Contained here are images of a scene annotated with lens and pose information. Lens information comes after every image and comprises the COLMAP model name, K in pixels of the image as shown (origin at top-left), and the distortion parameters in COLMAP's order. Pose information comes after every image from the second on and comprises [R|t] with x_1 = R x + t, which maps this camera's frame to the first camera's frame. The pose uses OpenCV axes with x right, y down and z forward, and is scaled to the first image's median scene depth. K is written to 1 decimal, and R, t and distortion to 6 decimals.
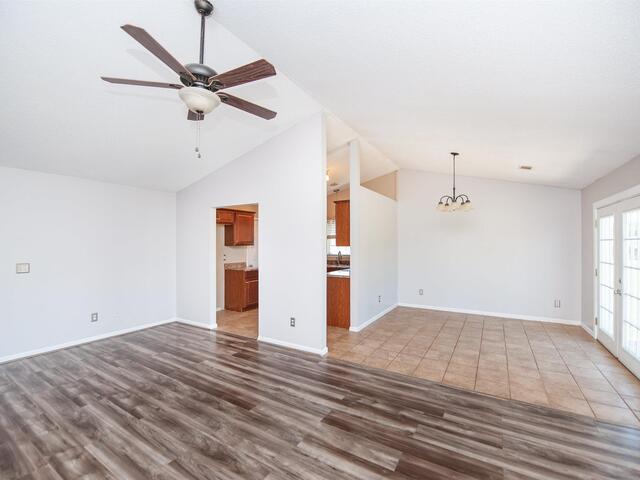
lens RADIAL K [[289.8, 0, 321.6], [0, 289.8, 241.8], [0, 0, 1]] dist [-0.018092, -0.001524]
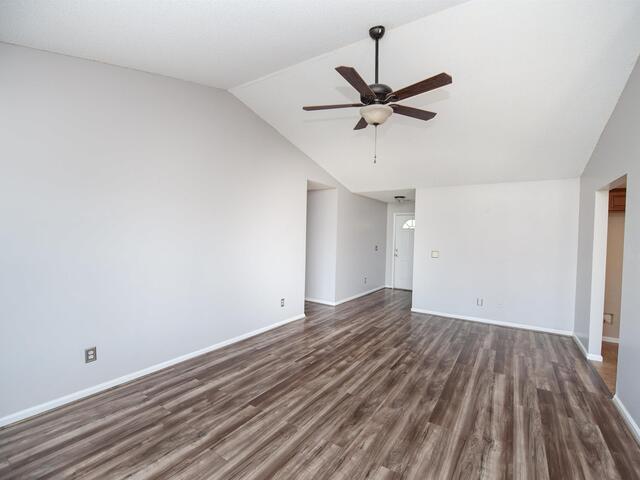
lens RADIAL K [[287.7, 0, 334.1], [0, 287.7, 240.9], [0, 0, 1]] dist [-0.020824, -0.000664]
pose [[-0.011194, 0.019524, -0.999747, 0.564812], [-0.021511, 0.999573, 0.019761, 0.007278], [0.999706, 0.021726, -0.010769, 0.625271]]
